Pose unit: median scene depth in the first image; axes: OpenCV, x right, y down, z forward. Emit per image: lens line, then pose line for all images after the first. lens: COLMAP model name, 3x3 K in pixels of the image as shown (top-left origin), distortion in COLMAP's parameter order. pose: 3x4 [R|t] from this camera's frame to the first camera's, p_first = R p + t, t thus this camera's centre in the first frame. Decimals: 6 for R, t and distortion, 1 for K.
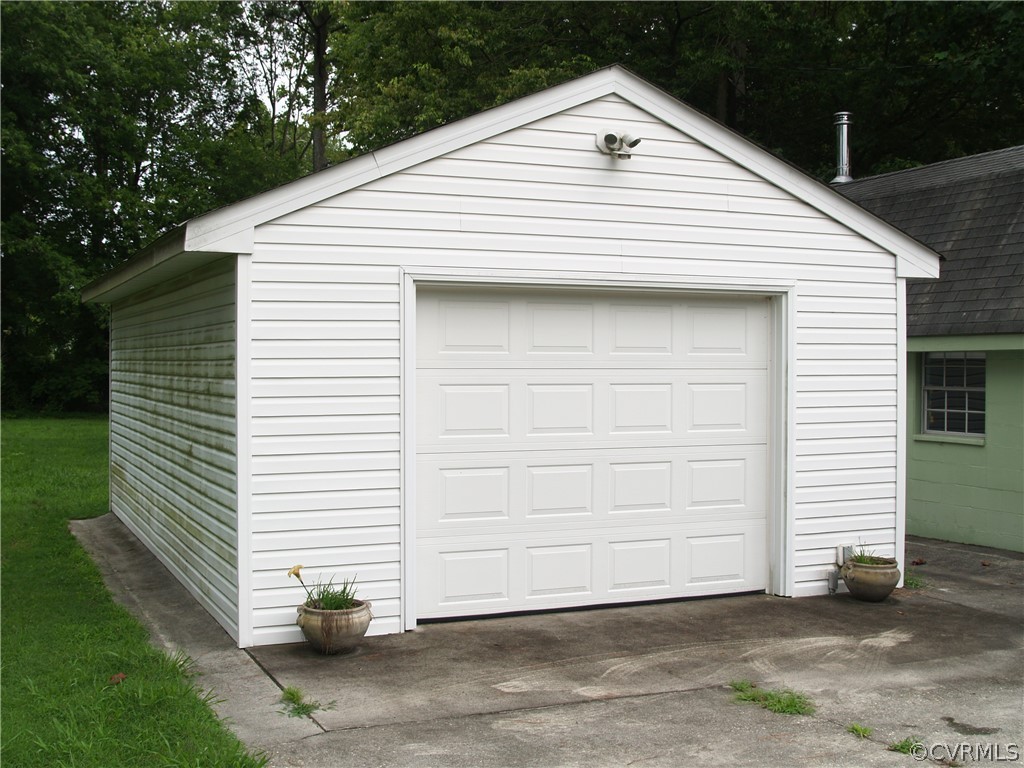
lens RADIAL K [[1261.2, 0, 512.0], [0, 1261.2, 384.0], [0, 0, 1]] dist [-0.114015, 0.005079]
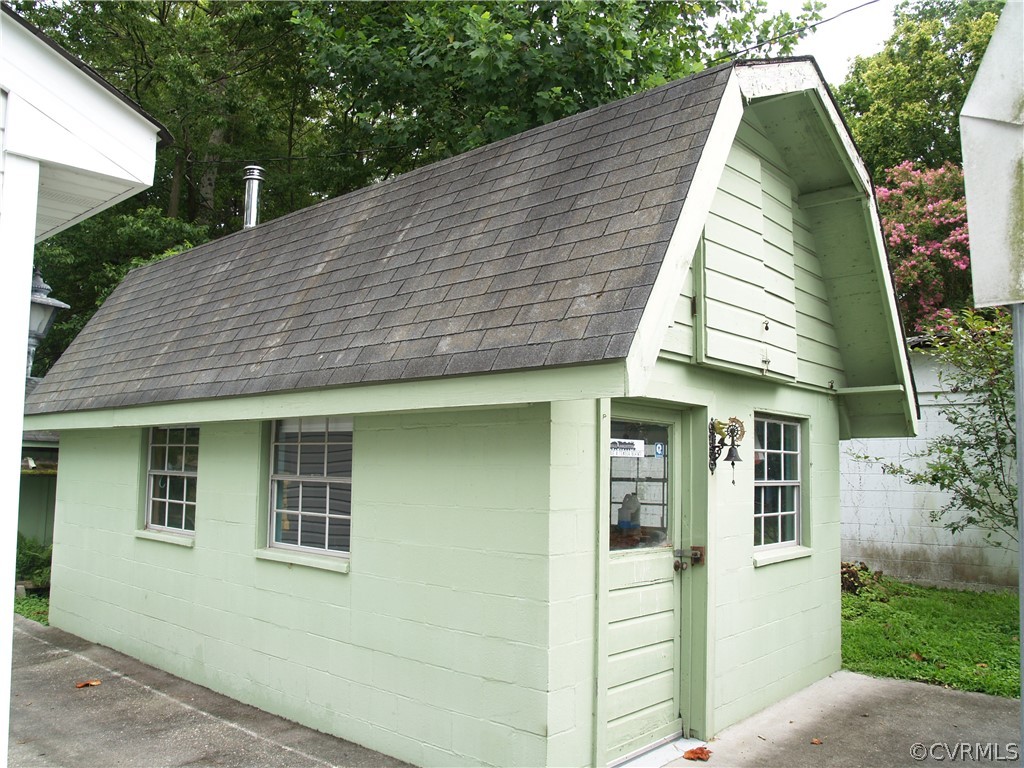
lens RADIAL K [[827.9, 0, 512.0], [0, 827.9, 384.0], [0, 0, 1]] dist [-0.130751, 0.071396]
pose [[0.901063, 0.052279, 0.430526, 0.336215], [-0.004176, 0.993708, -0.111927, 0.002804], [-0.433668, 0.099055, 0.895612, 0.728433]]
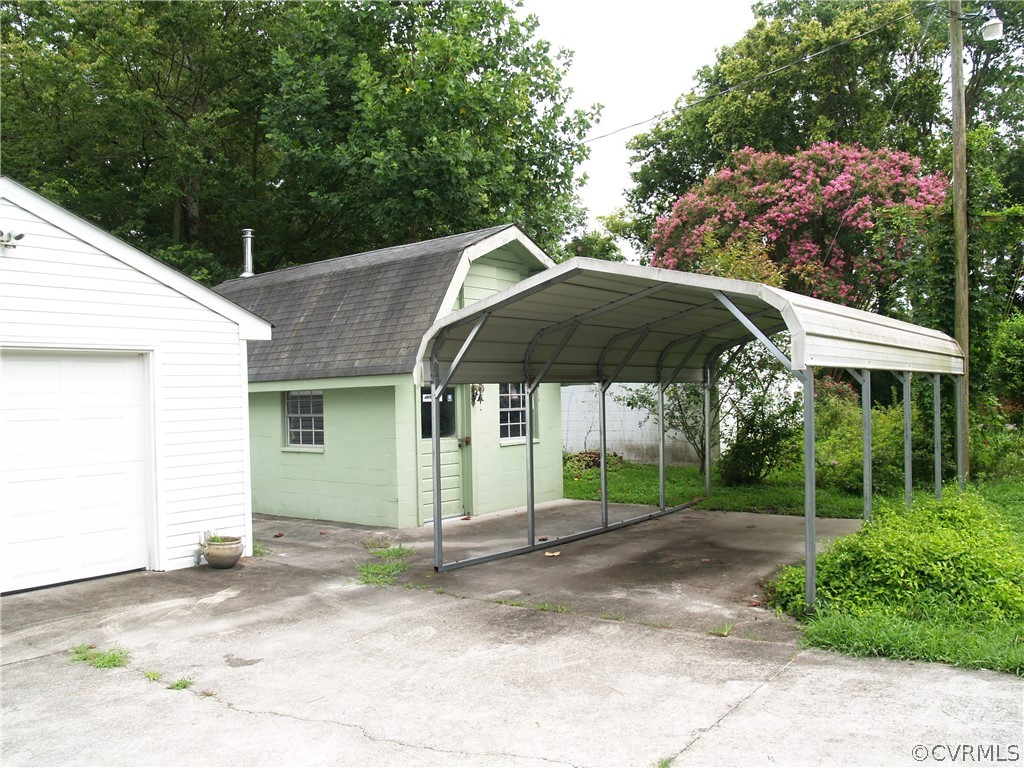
lens RADIAL K [[827.9, 0, 512.0], [0, 827.9, 384.0], [0, 0, 1]] dist [-0.130751, 0.071396]
pose [[0.874917, -0.018322, 0.483926, 0.124773], [0.035889, 0.998989, -0.027064, 0.002268], [-0.482941, 0.041047, 0.874690, 0.029024]]
